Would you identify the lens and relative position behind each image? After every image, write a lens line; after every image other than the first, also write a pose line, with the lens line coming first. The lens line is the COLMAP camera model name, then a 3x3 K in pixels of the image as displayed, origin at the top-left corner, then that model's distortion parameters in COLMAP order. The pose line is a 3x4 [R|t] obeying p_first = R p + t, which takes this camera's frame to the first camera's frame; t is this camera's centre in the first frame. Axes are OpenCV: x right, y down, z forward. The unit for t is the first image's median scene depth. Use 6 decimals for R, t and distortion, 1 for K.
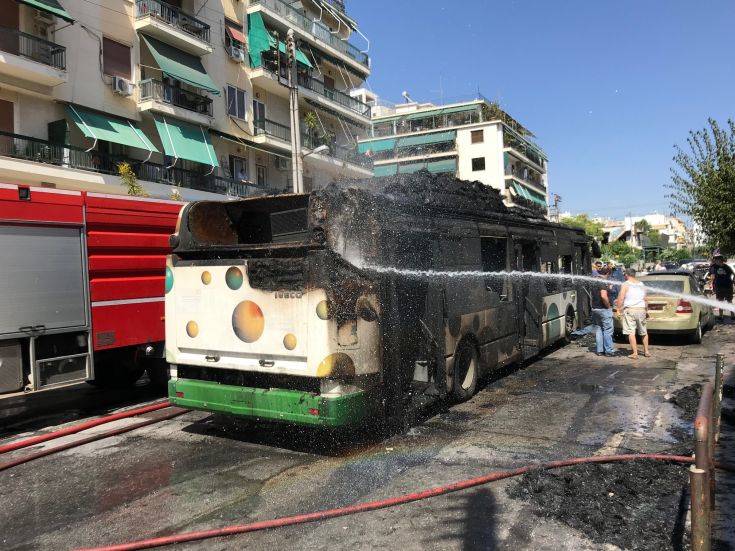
lens RADIAL K [[593.7, 0, 355.8], [0, 593.7, 275.8], [0, 0, 1]] dist [-0.000192, -0.008391]
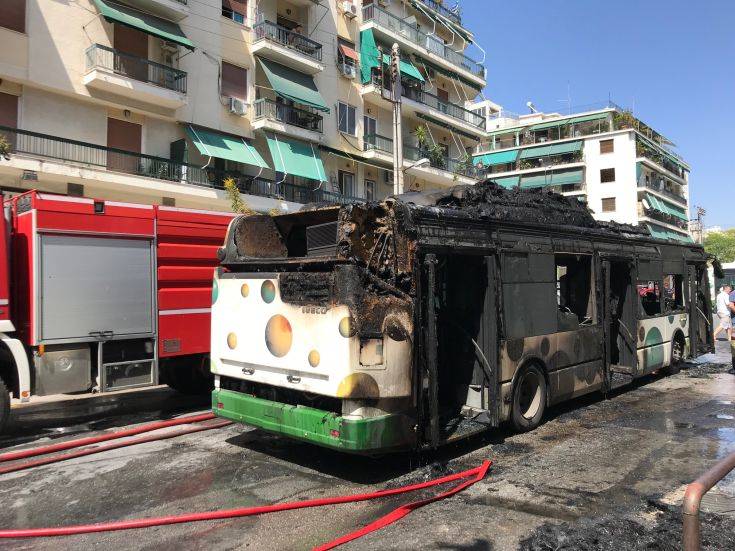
lens RADIAL K [[593.7, 0, 358.6], [0, 593.7, 275.0], [0, 0, 1]] dist [-0.000192, -0.008391]
pose [[0.978914, 0.019985, -0.203292, 0.131172], [-0.024858, 0.999461, -0.021442, -0.005602], [0.202754, 0.026043, 0.978883, 0.052286]]
